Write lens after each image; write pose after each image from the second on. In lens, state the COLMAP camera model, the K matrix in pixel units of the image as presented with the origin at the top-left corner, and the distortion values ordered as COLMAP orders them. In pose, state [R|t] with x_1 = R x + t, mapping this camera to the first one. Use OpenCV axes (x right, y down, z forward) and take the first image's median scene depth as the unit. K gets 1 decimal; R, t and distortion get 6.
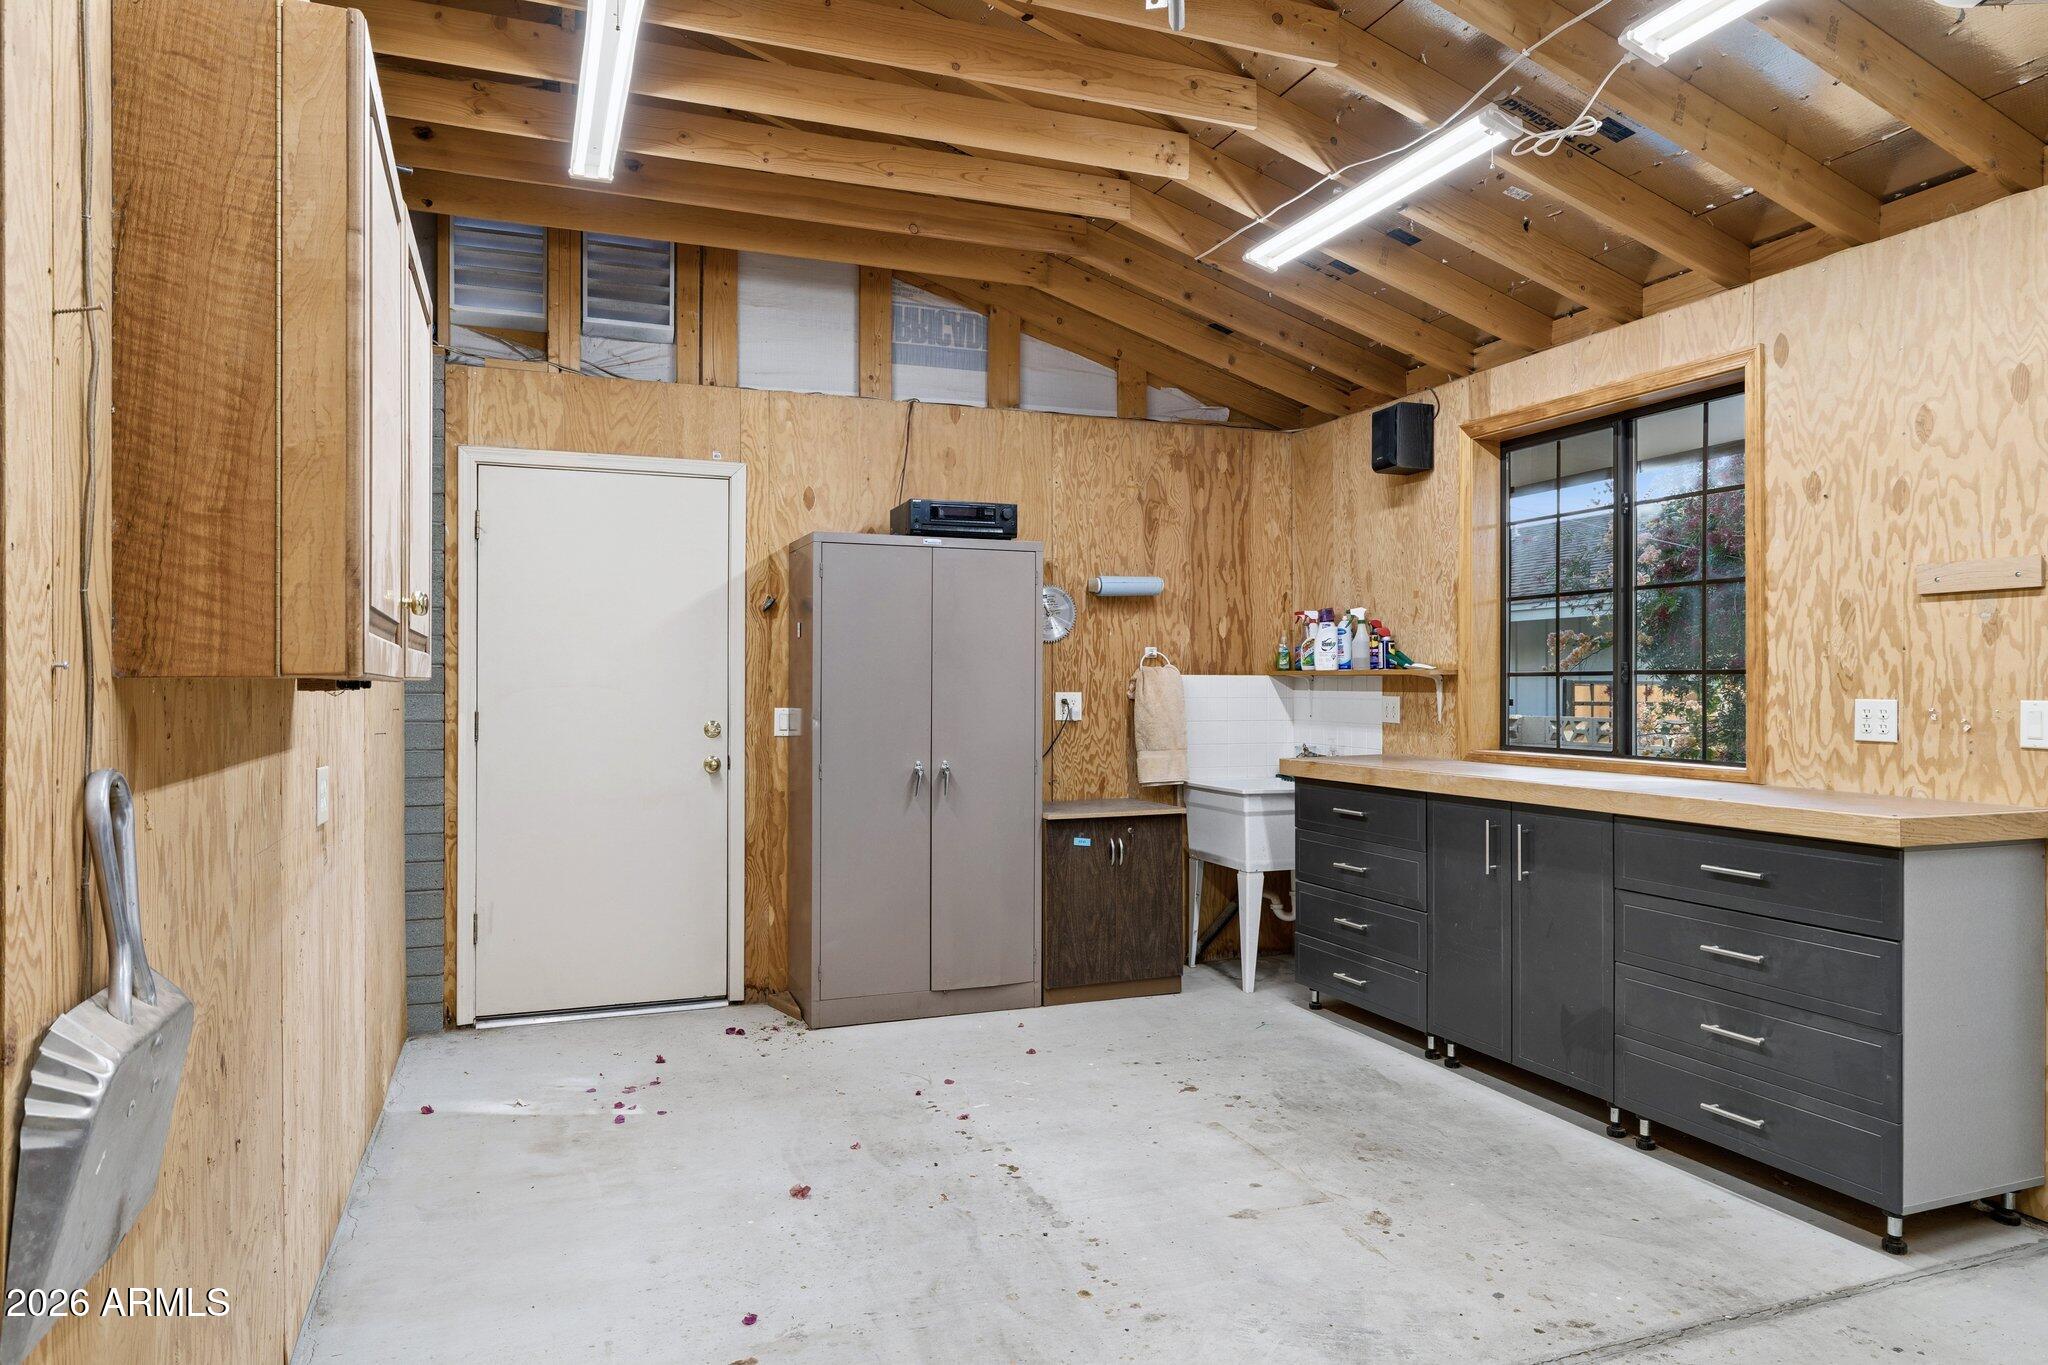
lens RADIAL K [[1281.4, 0, 1037.2], [0, 1281.4, 678.5], [0, 0, 1]] dist [-0.006390, 0.000884]
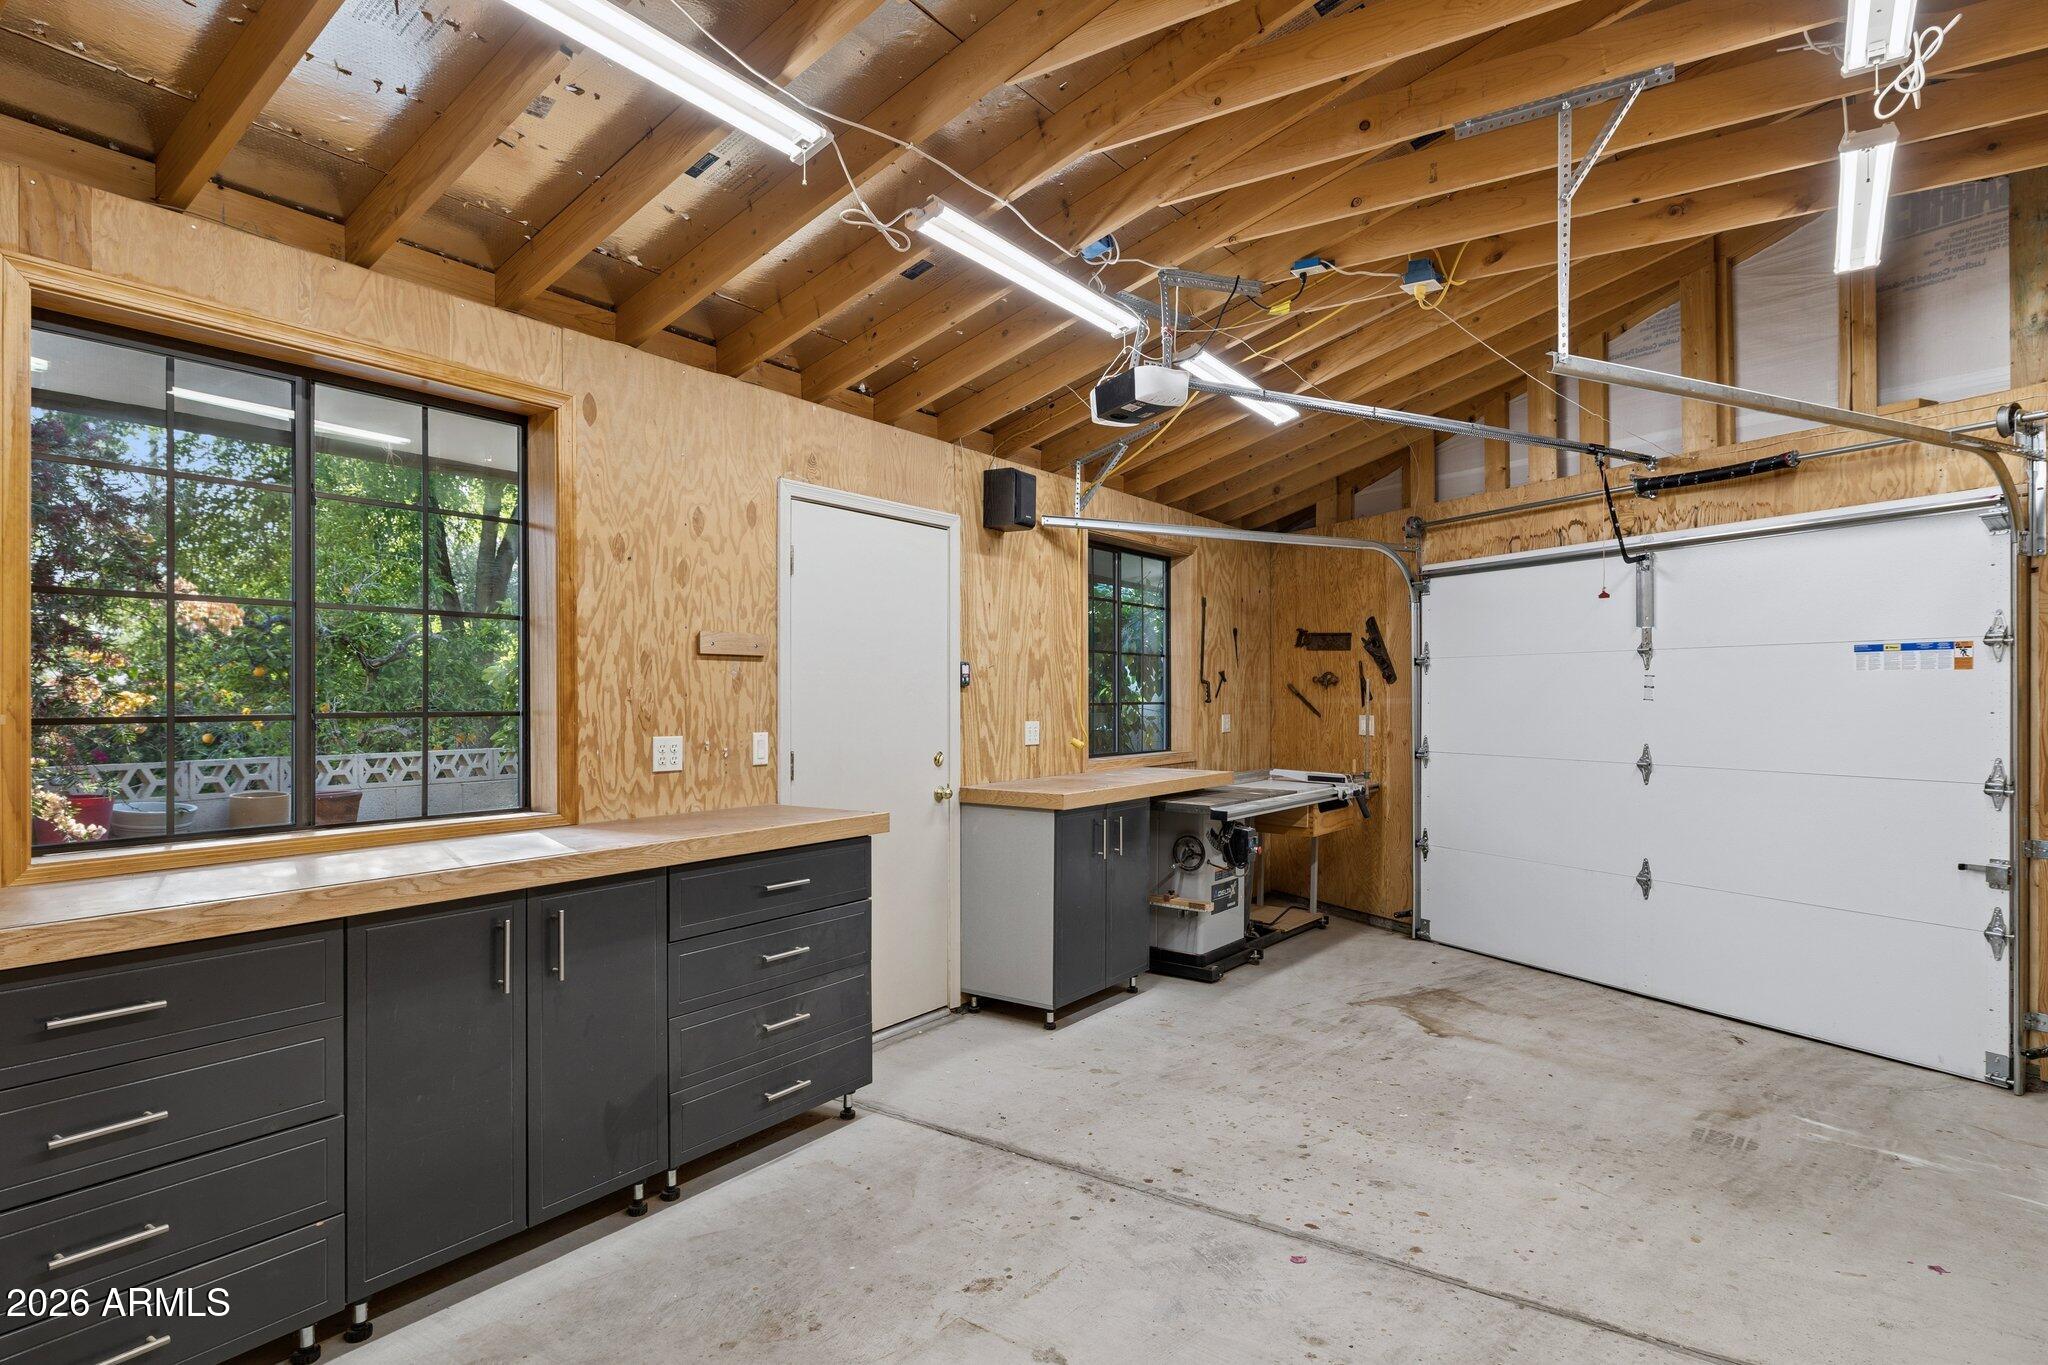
lens RADIAL K [[1067.5, 0, 1066.1], [0, 1067.5, 691.4], [0, 0, 1]] dist [0.001695, -0.000052]
pose [[-0.563066, 0.003238, 0.826406, -0.380736], [-0.003560, 0.999974, -0.006344, -0.020631], [-0.826404, -0.006514, -0.563039, 1.215747]]
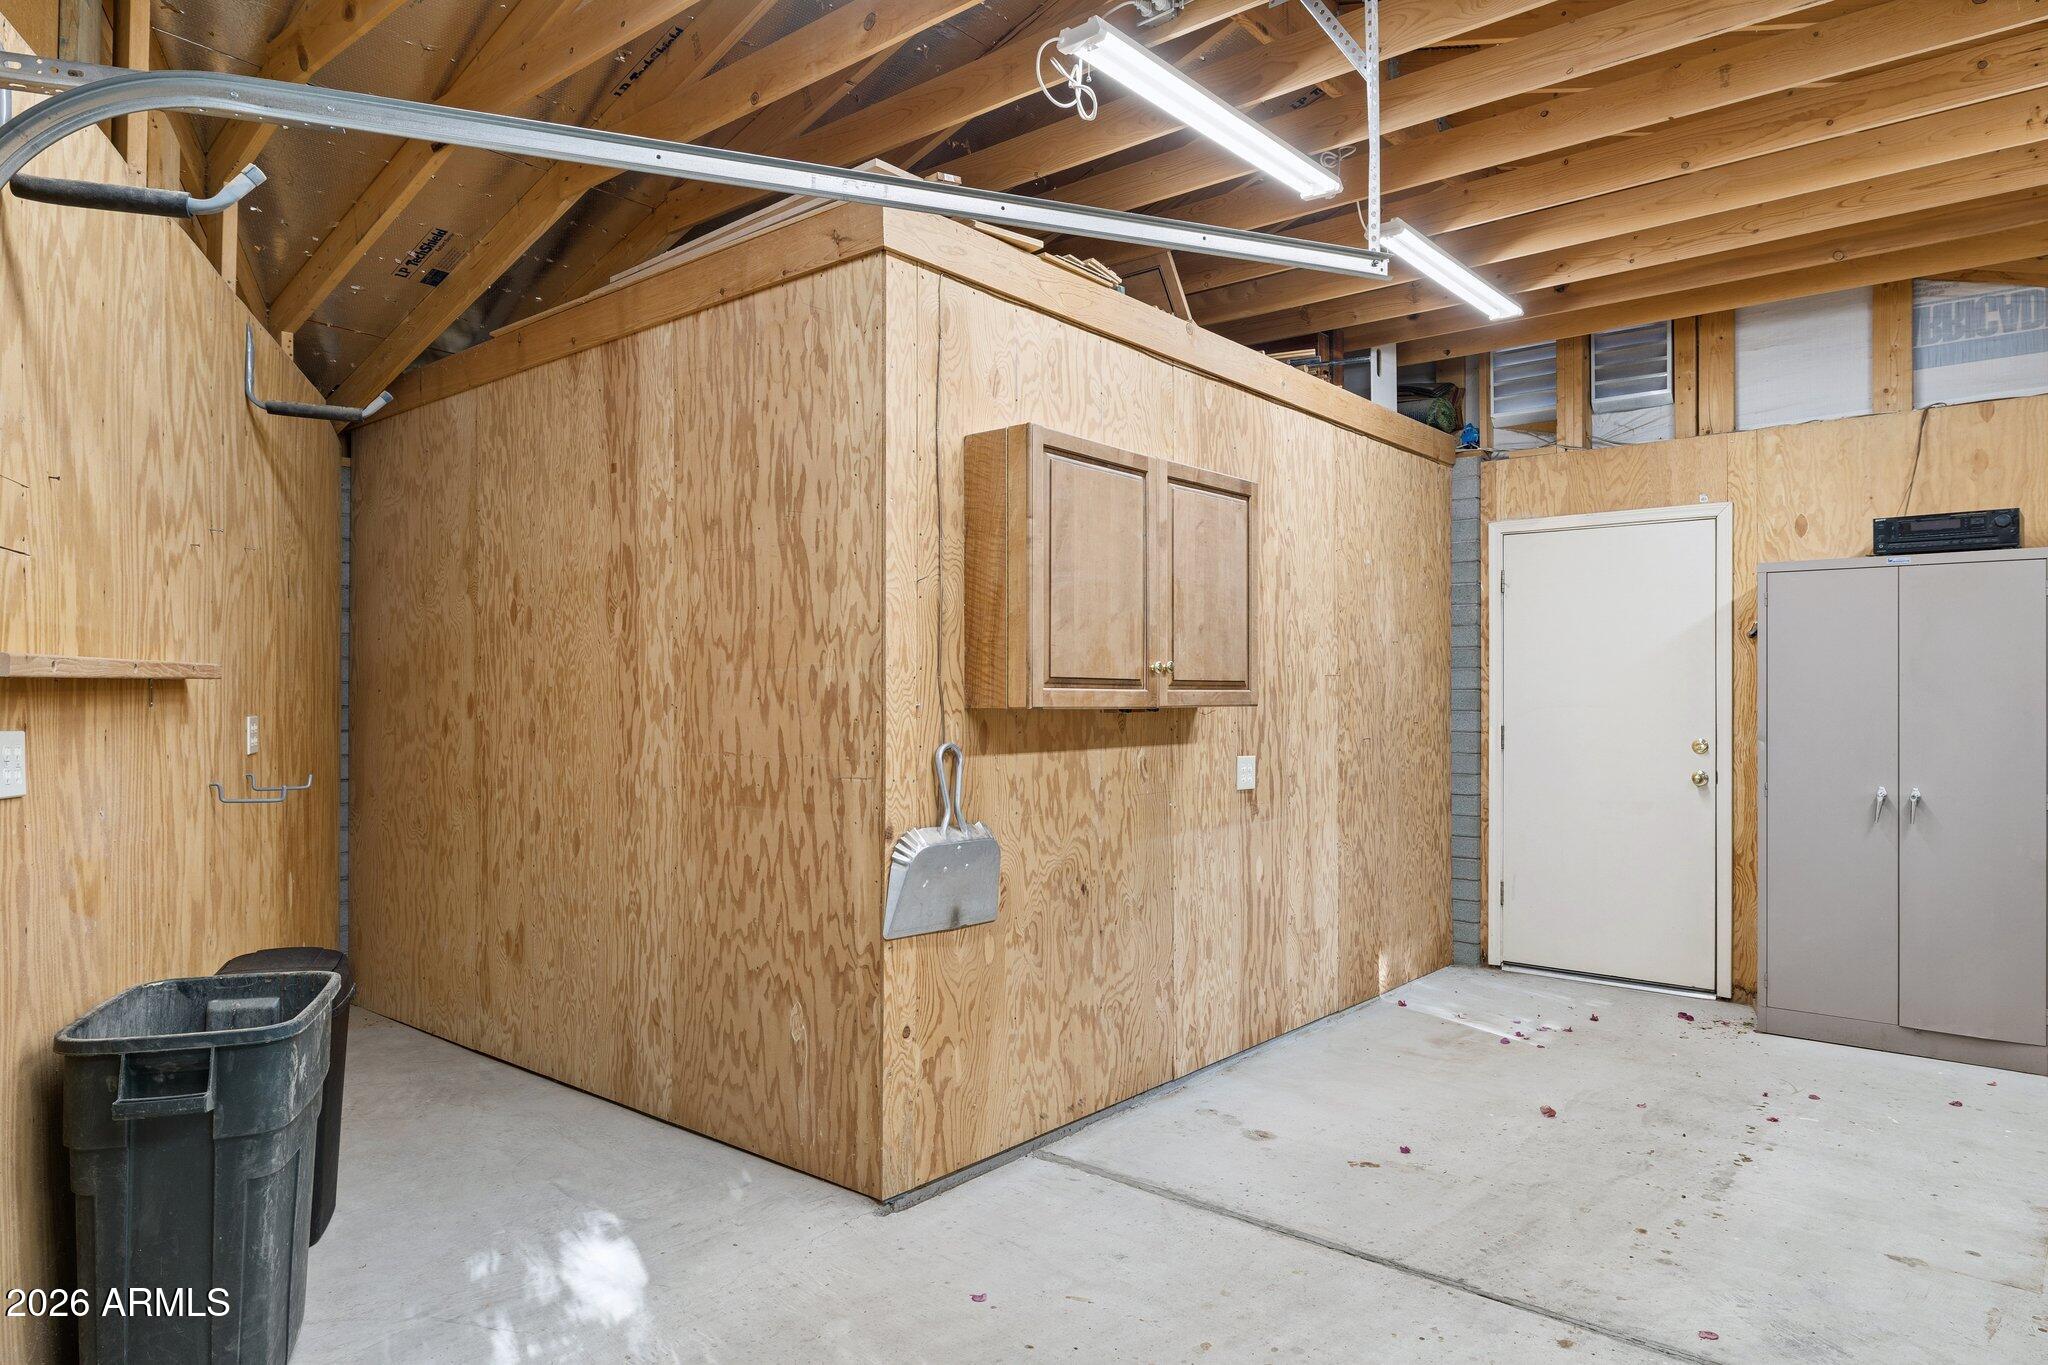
lens RADIAL K [[1281.4, 0, 1037.2], [0, 1281.4, 678.5], [0, 0, 1]] dist [-0.006390, 0.000884]
pose [[0.471553, -0.009440, -0.881787, 0.617668], [0.002581, 0.999953, -0.009325, -0.013982], [0.881834, 0.002121, 0.471556, -0.035637]]
